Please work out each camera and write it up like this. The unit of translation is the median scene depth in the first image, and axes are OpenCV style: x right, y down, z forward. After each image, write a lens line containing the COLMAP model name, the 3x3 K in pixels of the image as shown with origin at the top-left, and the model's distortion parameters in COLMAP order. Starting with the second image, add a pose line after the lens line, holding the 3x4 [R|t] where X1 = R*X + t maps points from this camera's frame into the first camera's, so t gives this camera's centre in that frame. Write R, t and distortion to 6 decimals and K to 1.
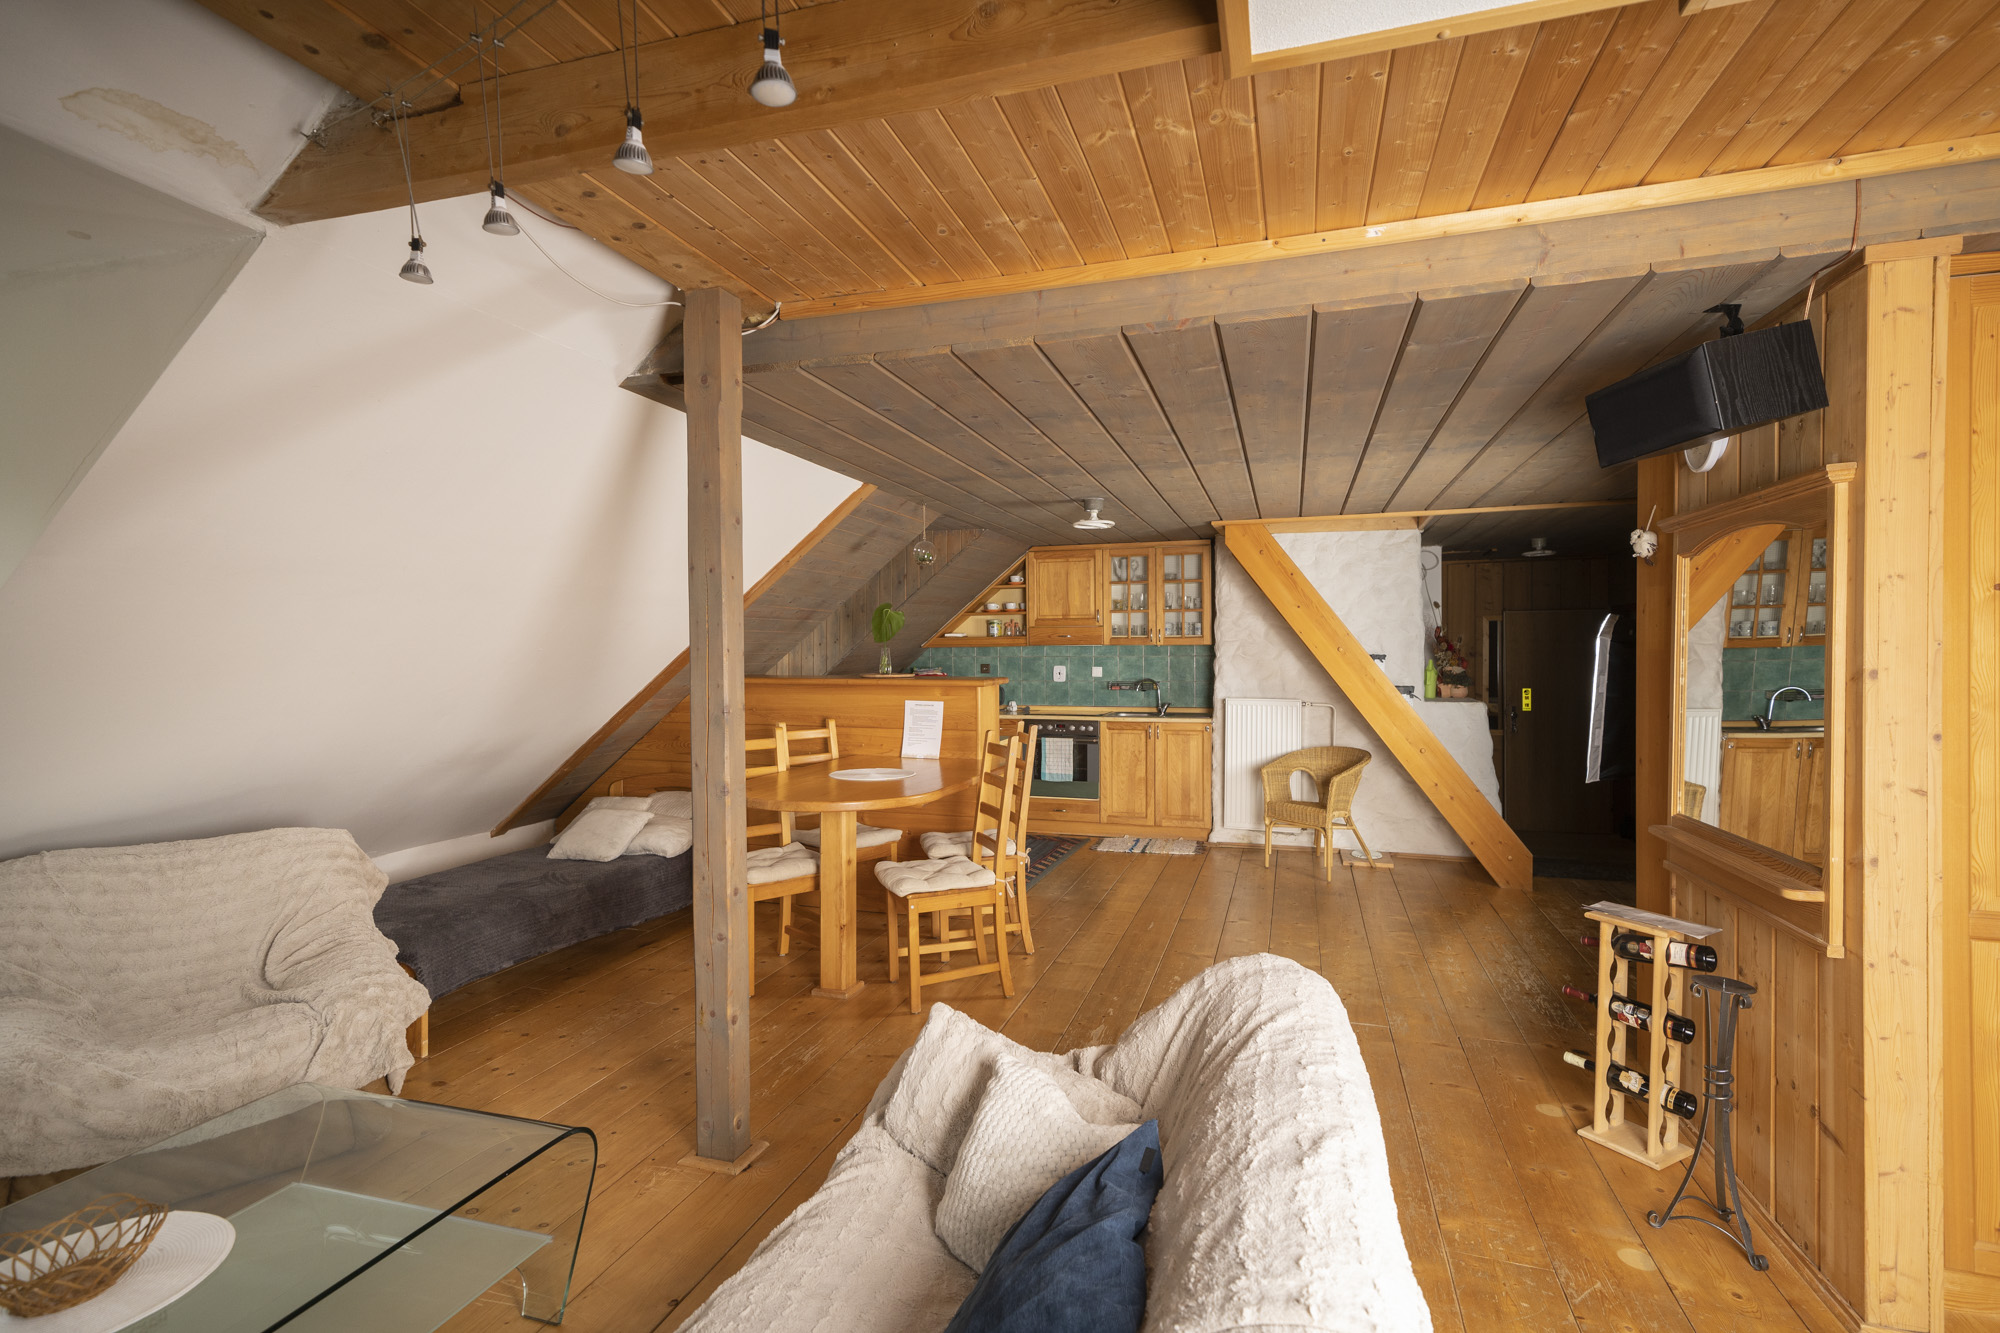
lens RADIAL K [[931.9, 0, 1000.0], [0, 931.9, 666.5], [0, 0, 1]] dist [0.000726, 0.000043]
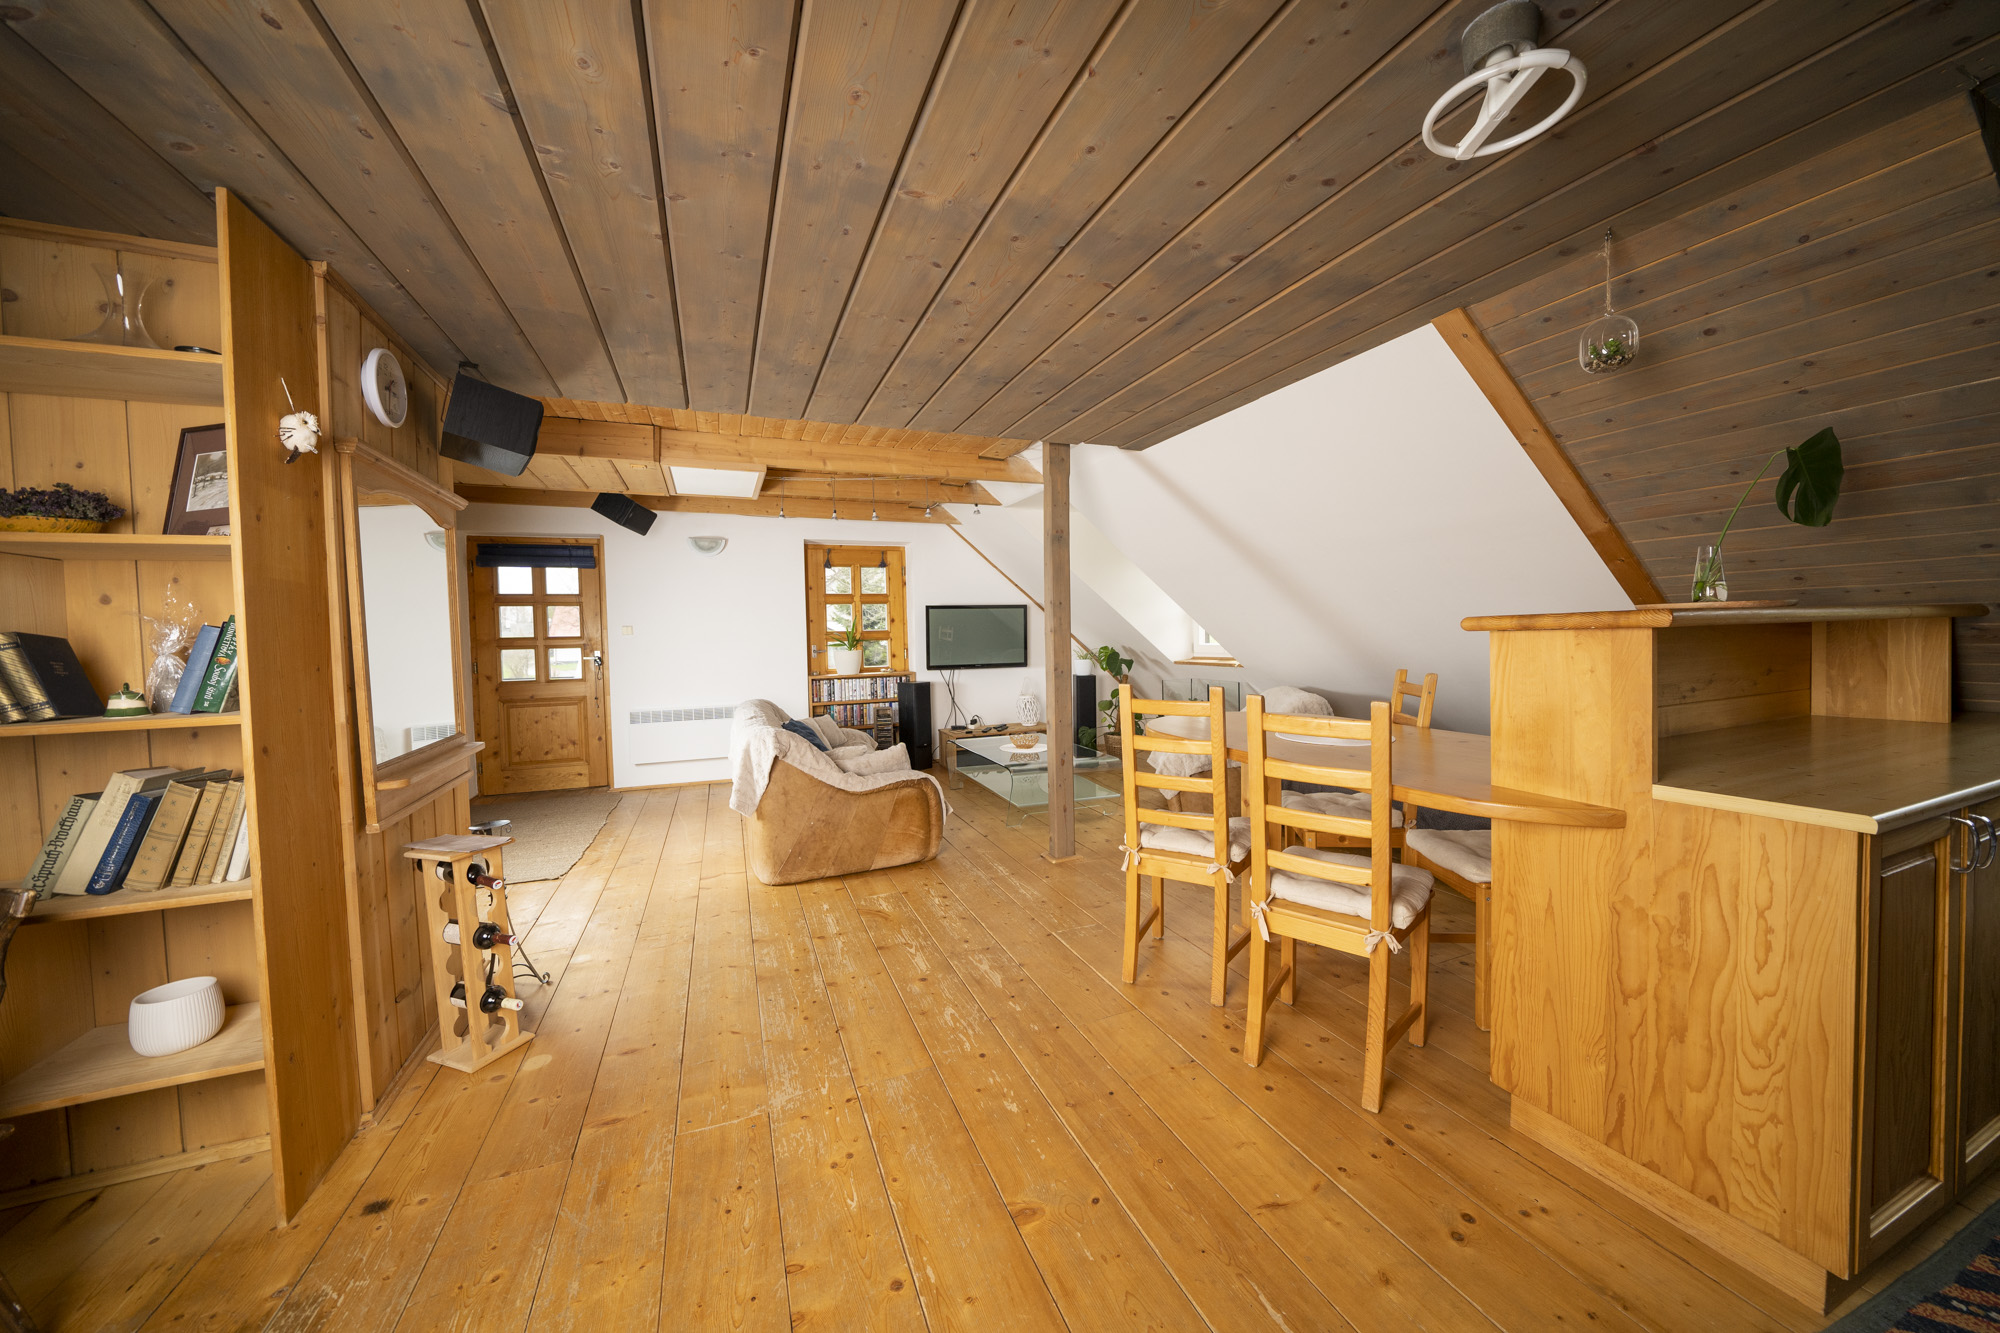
lens RADIAL K [[689.0, 0, 1005.2], [0, 689.0, 662.6], [0, 0, 1]] dist [-0.017890, 0.000105]
pose [[-0.767074, 0.048551, -0.639719, 0.265025], [0.013347, 0.998124, 0.059749, 0.009614], [0.641420, 0.037294, -0.766283, 0.756259]]
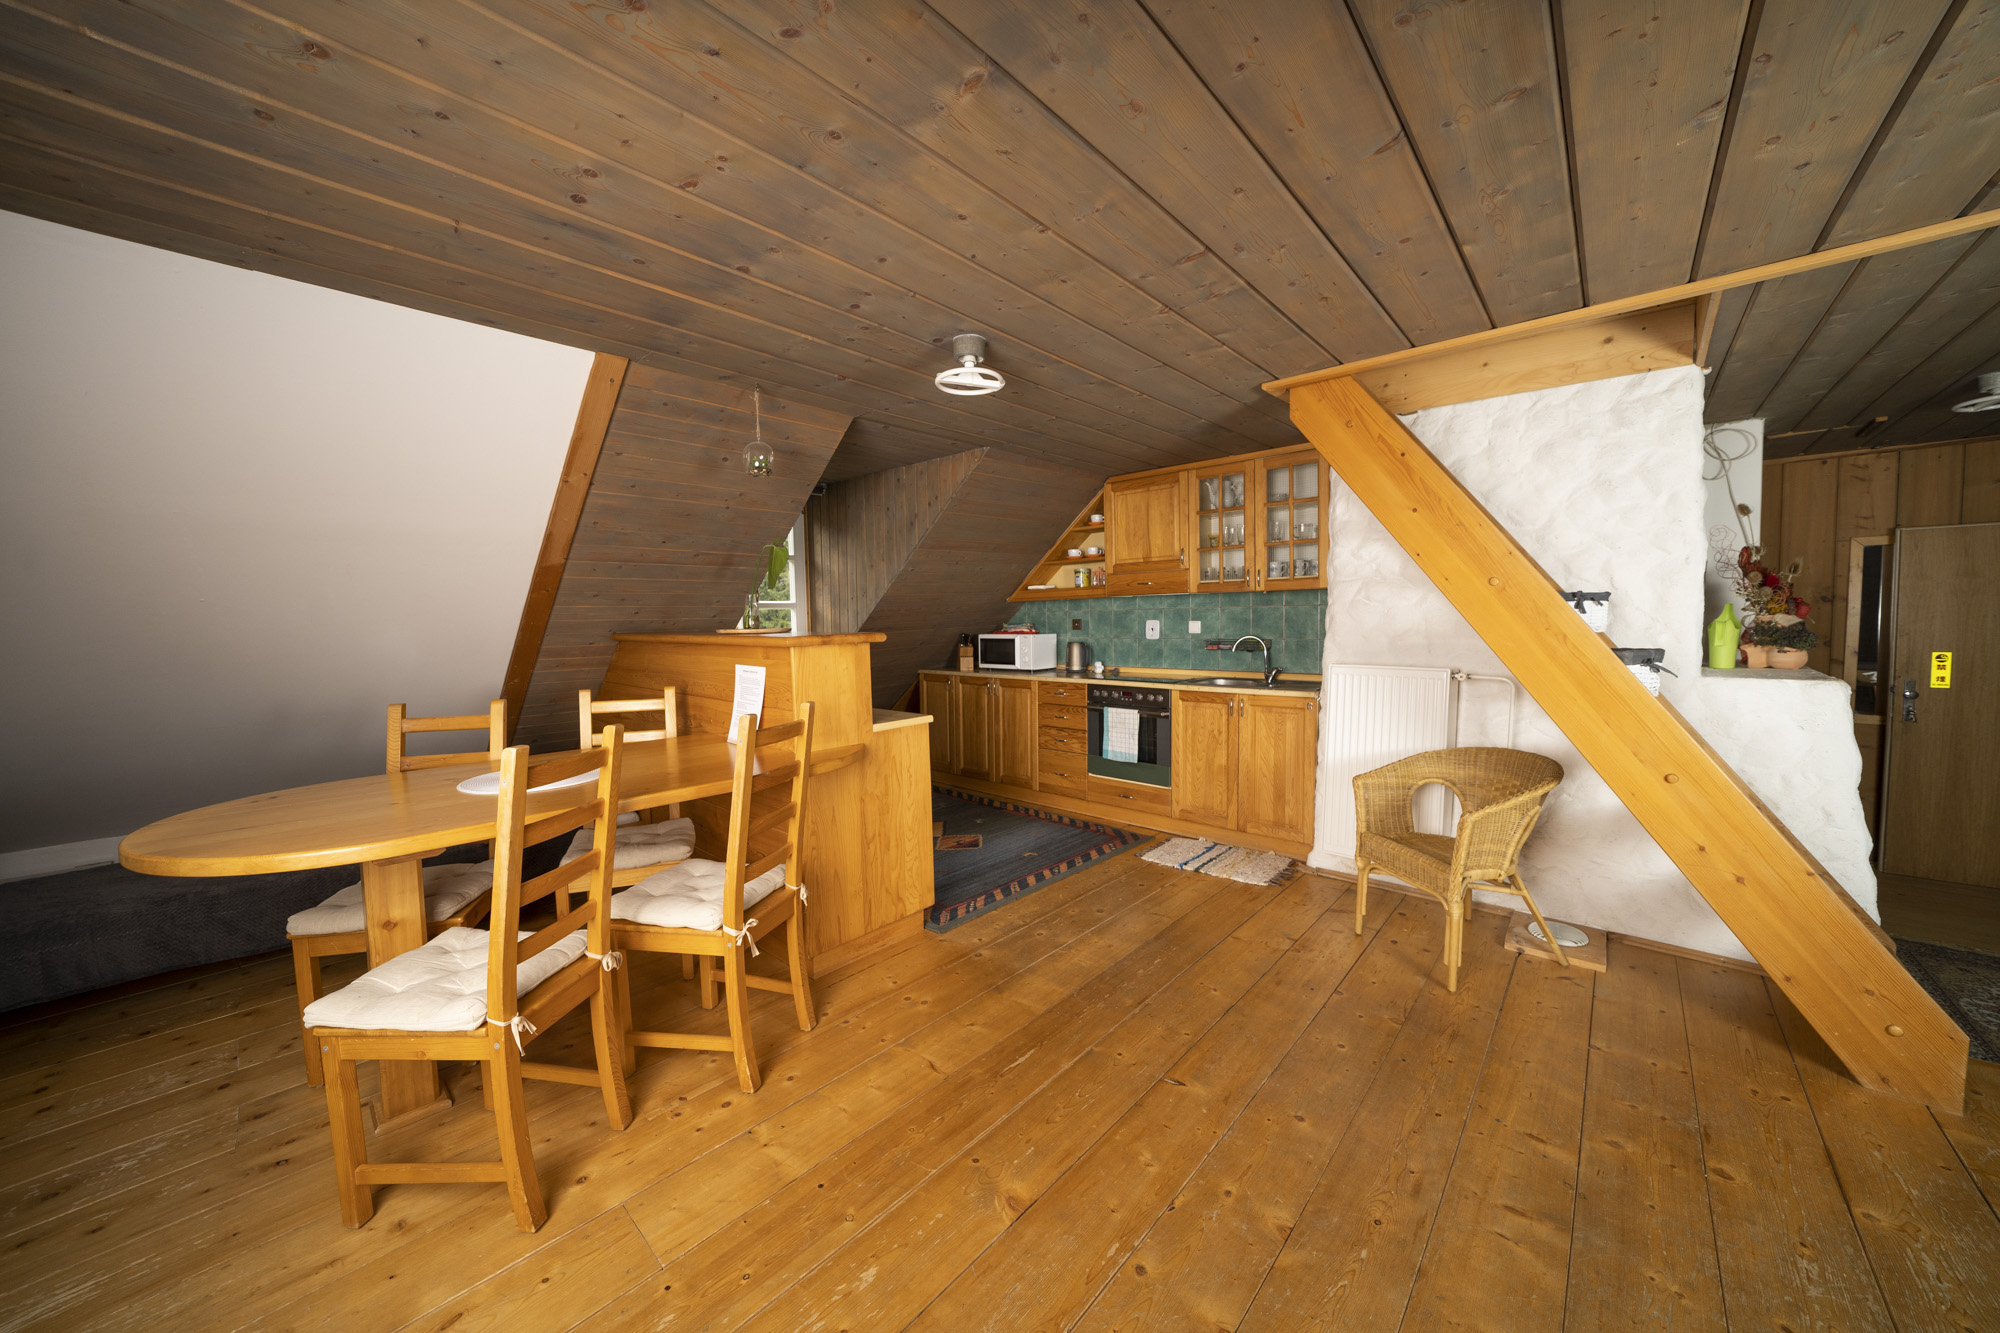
lens RADIAL K [[689.0, 0, 1005.2], [0, 689.0, 662.6], [0, 0, 1]] dist [-0.017890, 0.000105]
pose [[0.910767, 0.016511, -0.412591, 0.219354], [0.004605, 0.998732, 0.050133, 0.006178], [0.412895, -0.047559, 0.909536, 0.415280]]
